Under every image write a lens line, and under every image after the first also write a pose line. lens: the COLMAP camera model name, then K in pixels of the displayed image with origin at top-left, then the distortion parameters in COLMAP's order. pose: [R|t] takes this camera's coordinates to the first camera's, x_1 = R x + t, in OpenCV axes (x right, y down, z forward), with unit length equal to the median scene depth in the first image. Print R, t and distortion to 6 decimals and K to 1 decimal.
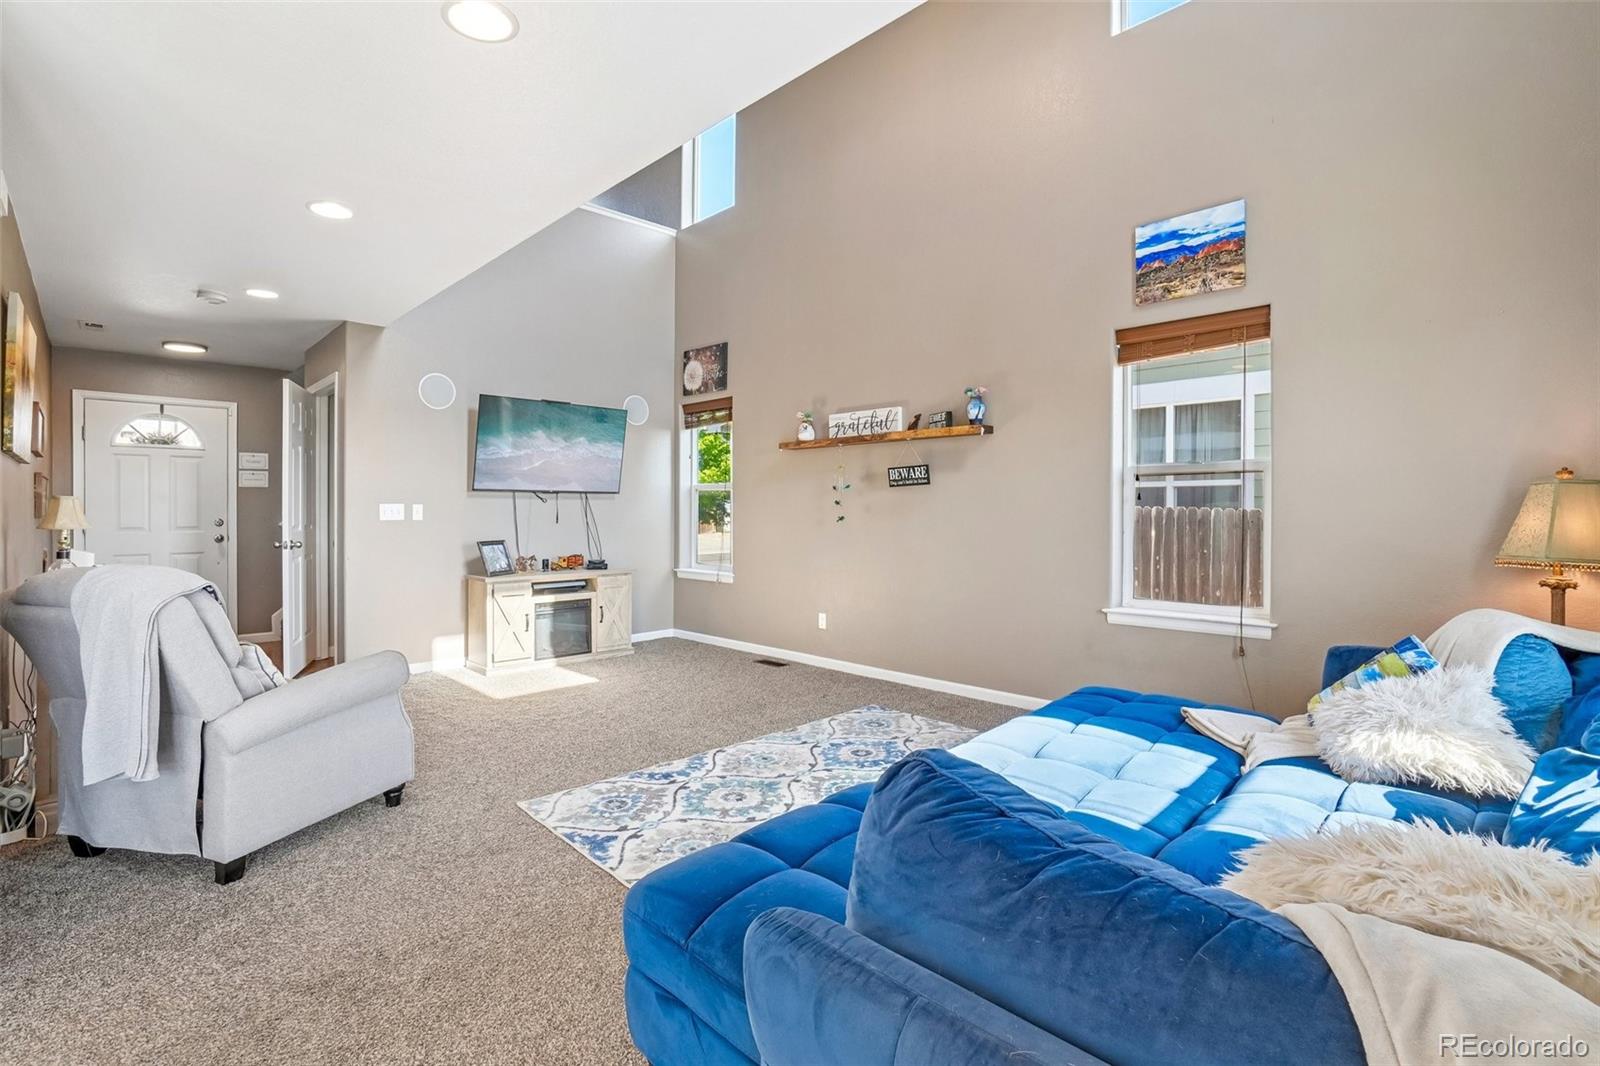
lens RADIAL K [[723.5, 0, 790.3], [0, 723.5, 520.9], [0, 0, 1]] dist [-0.067713, 0.022678]
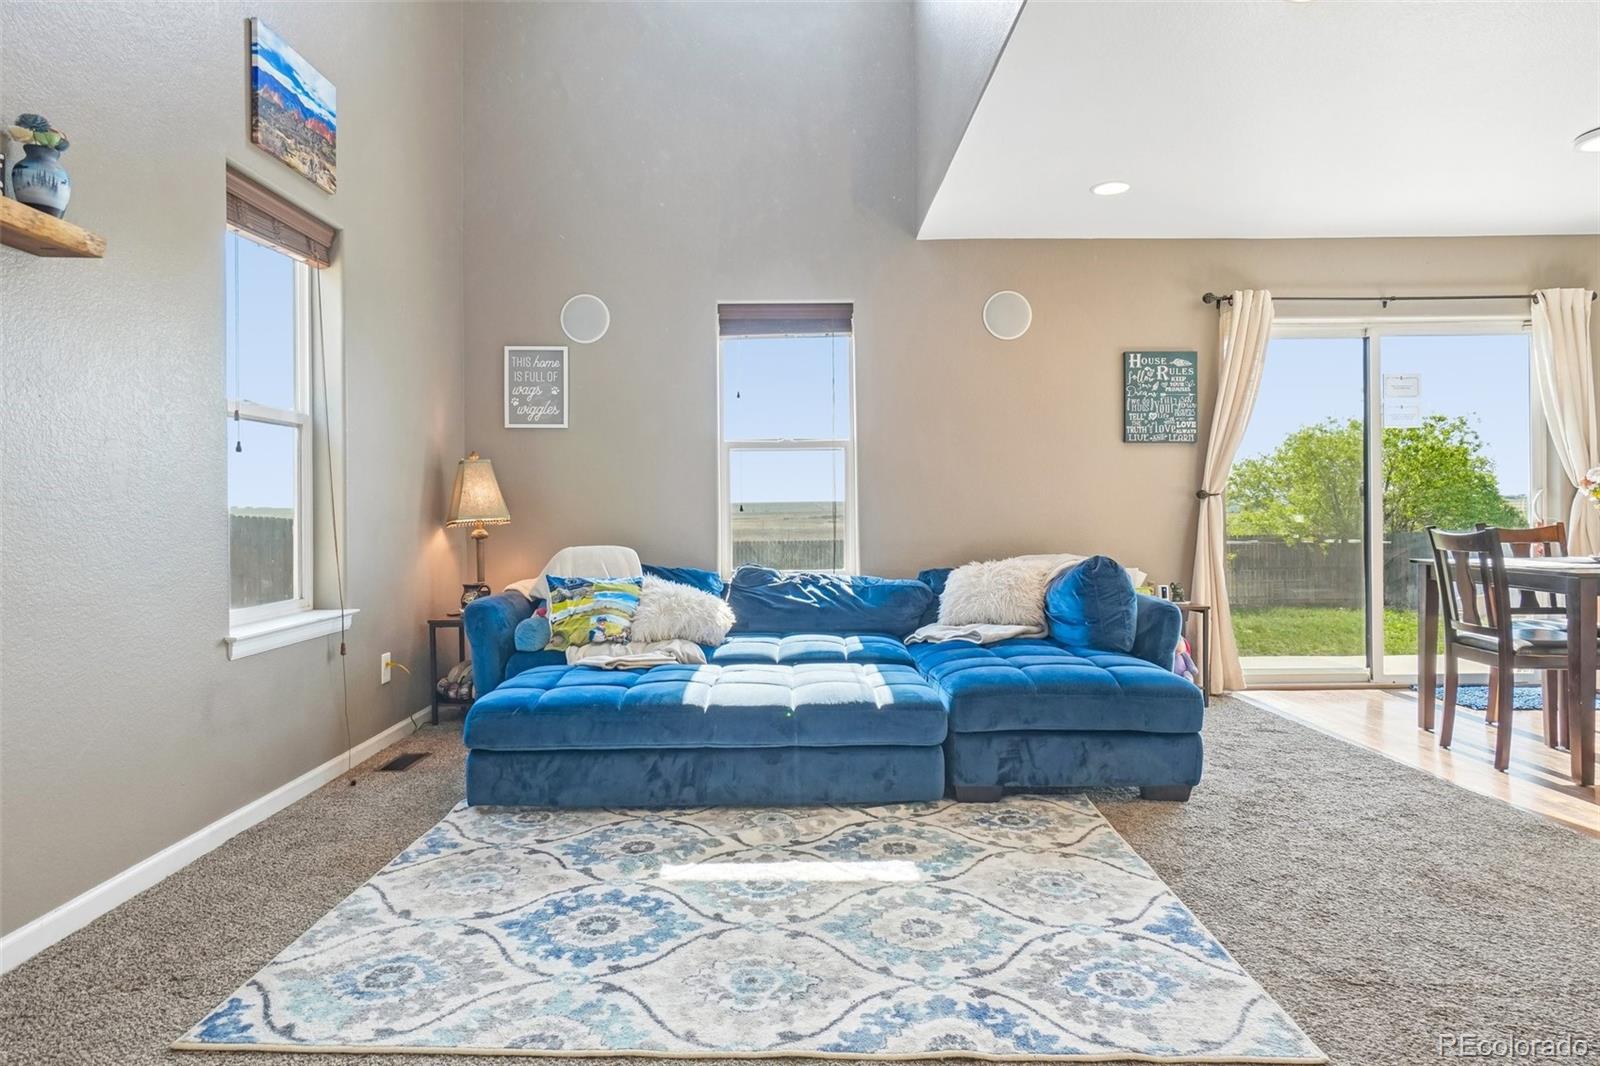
lens RADIAL K [[934.5, 0, 790.8], [0, 934.5, 509.1], [0, 0, 1]] dist [-0.026222, 0.023764]
pose [[-0.710072, 0.007229, 0.704092, -0.455243], [0.019857, 0.999755, 0.009761, 0.024760], [-0.703849, 0.020912, -0.710041, 1.345167]]
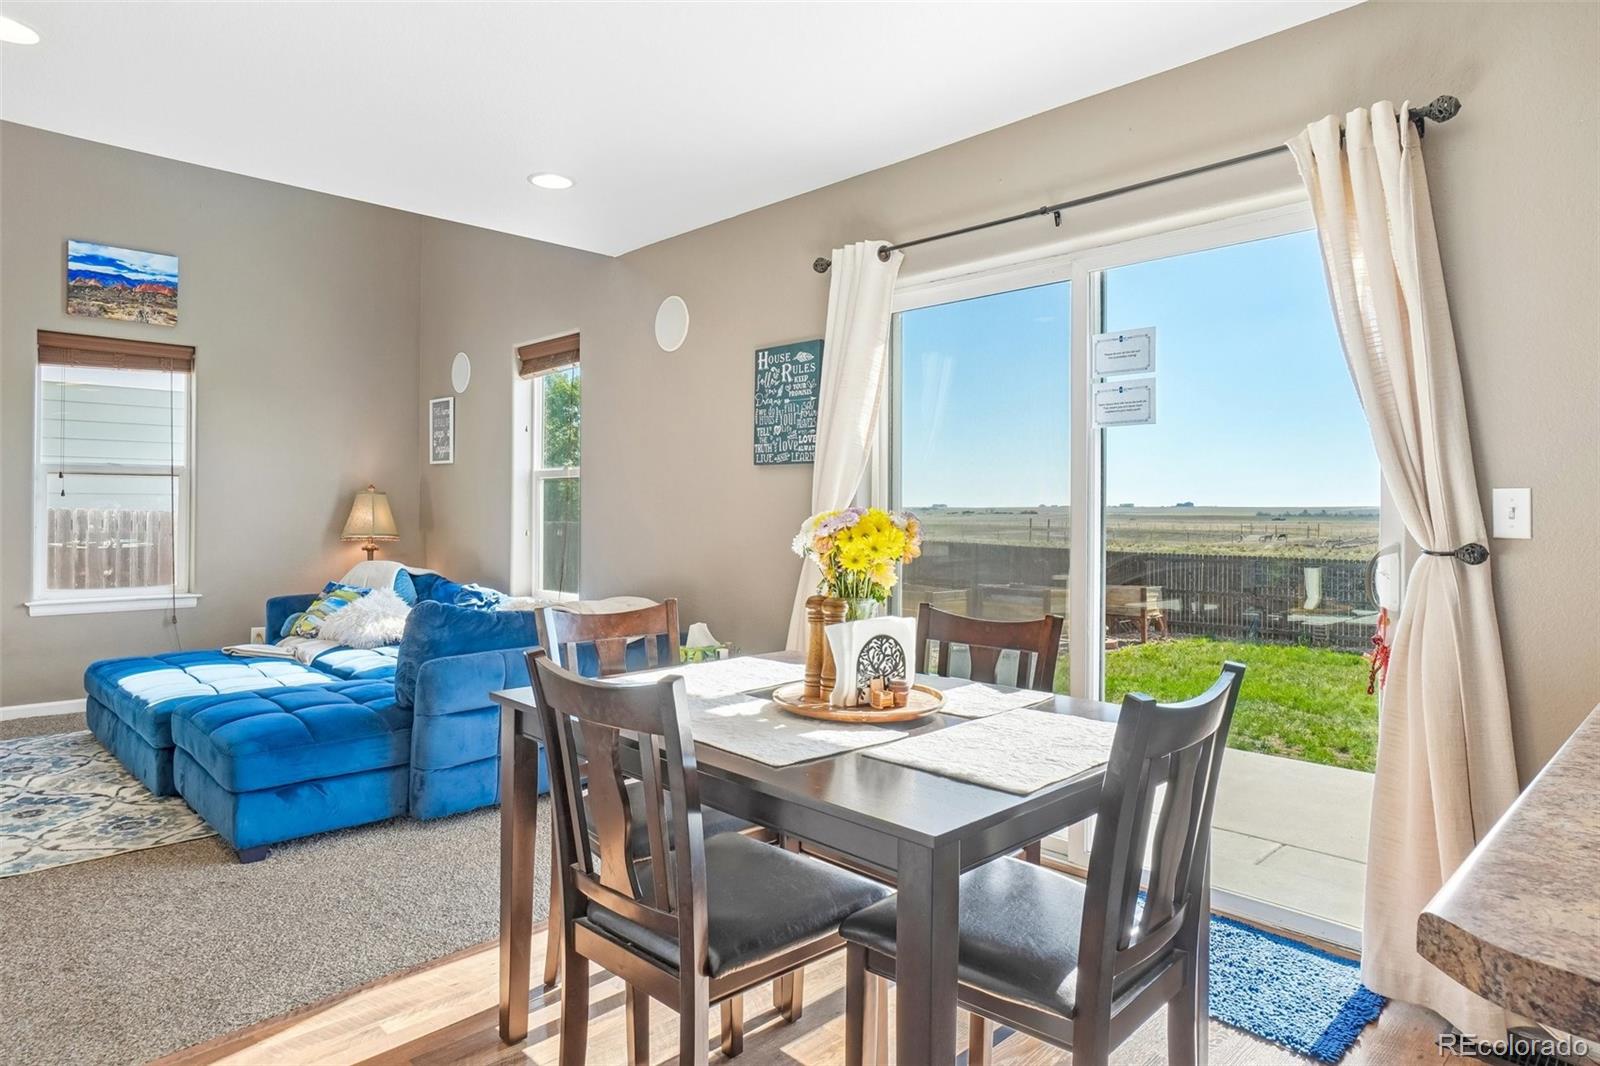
lens RADIAL K [[934.5, 0, 790.8], [0, 934.5, 509.1], [0, 0, 1]] dist [-0.026222, 0.023764]
pose [[0.014712, 0.003112, 0.999887, -0.951944], [0.008049, 0.999962, -0.003231, 0.003634], [-0.999859, 0.008096, 0.014686, -0.111494]]
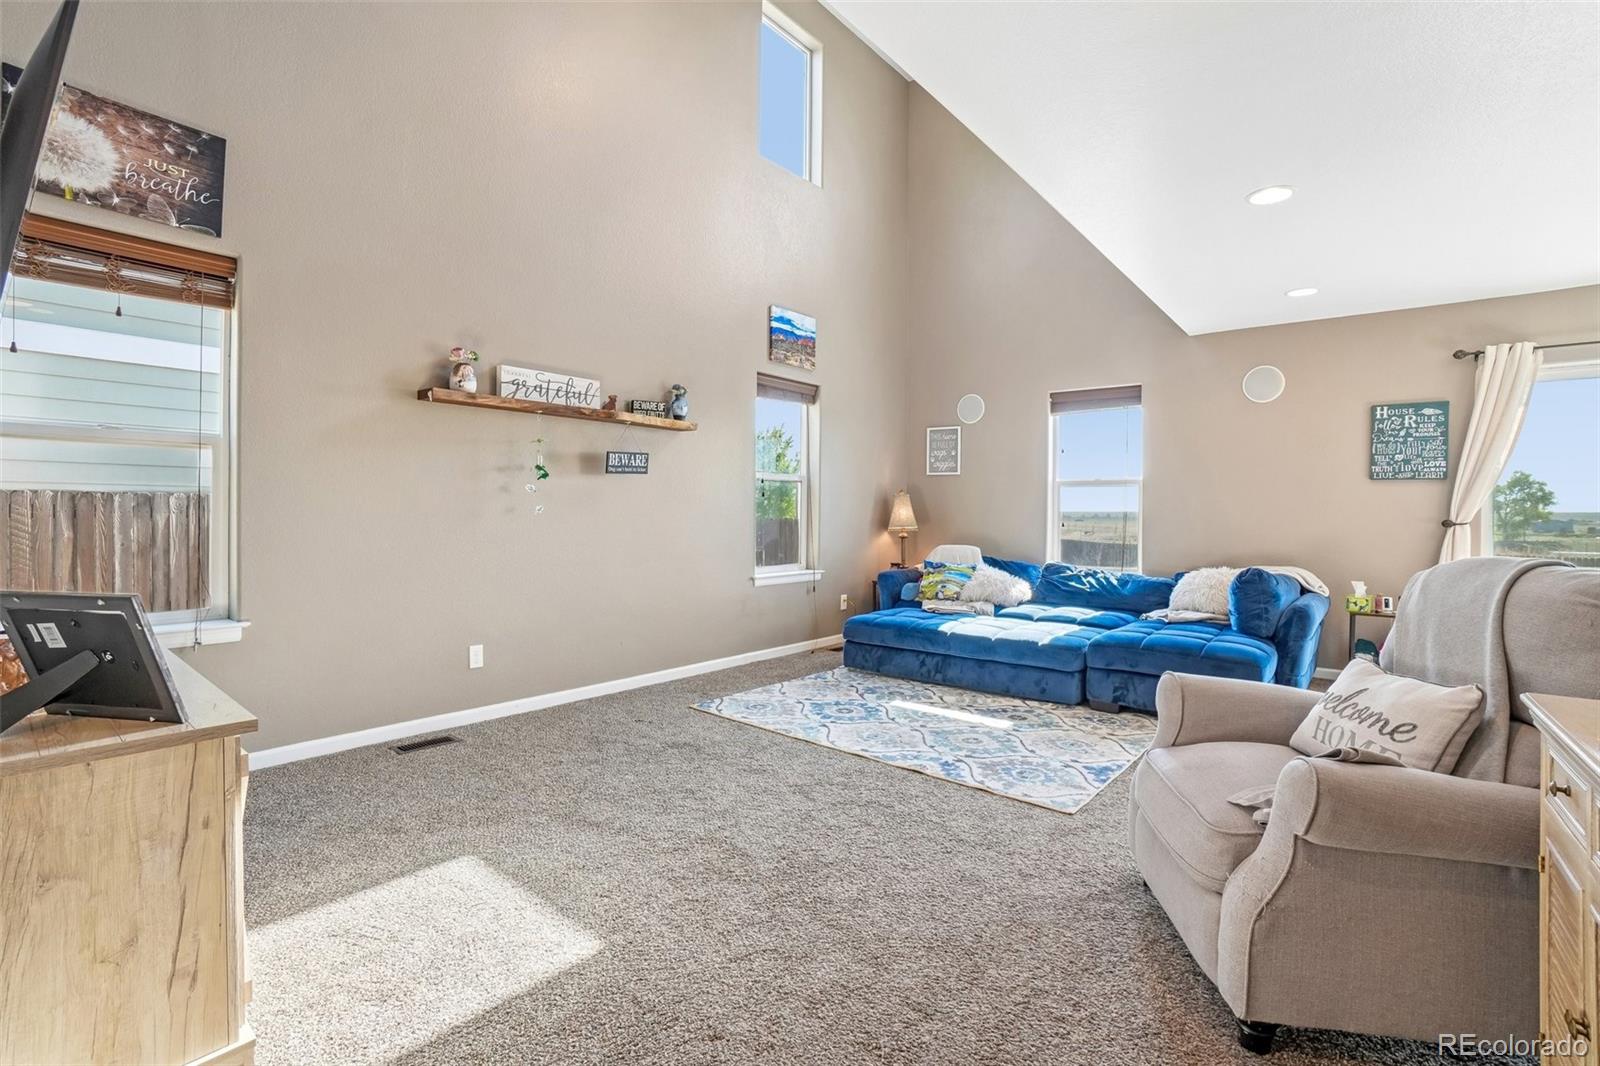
lens RADIAL K [[723.5, 0, 790.3], [0, 723.5, 520.9], [0, 0, 1]] dist [-0.067713, 0.022678]
pose [[-0.092983, -0.011181, 0.995605, -1.027545], [0.005048, 0.999919, 0.011701, 0.003190], [-0.995655, 0.006114, -0.092919, 1.175266]]
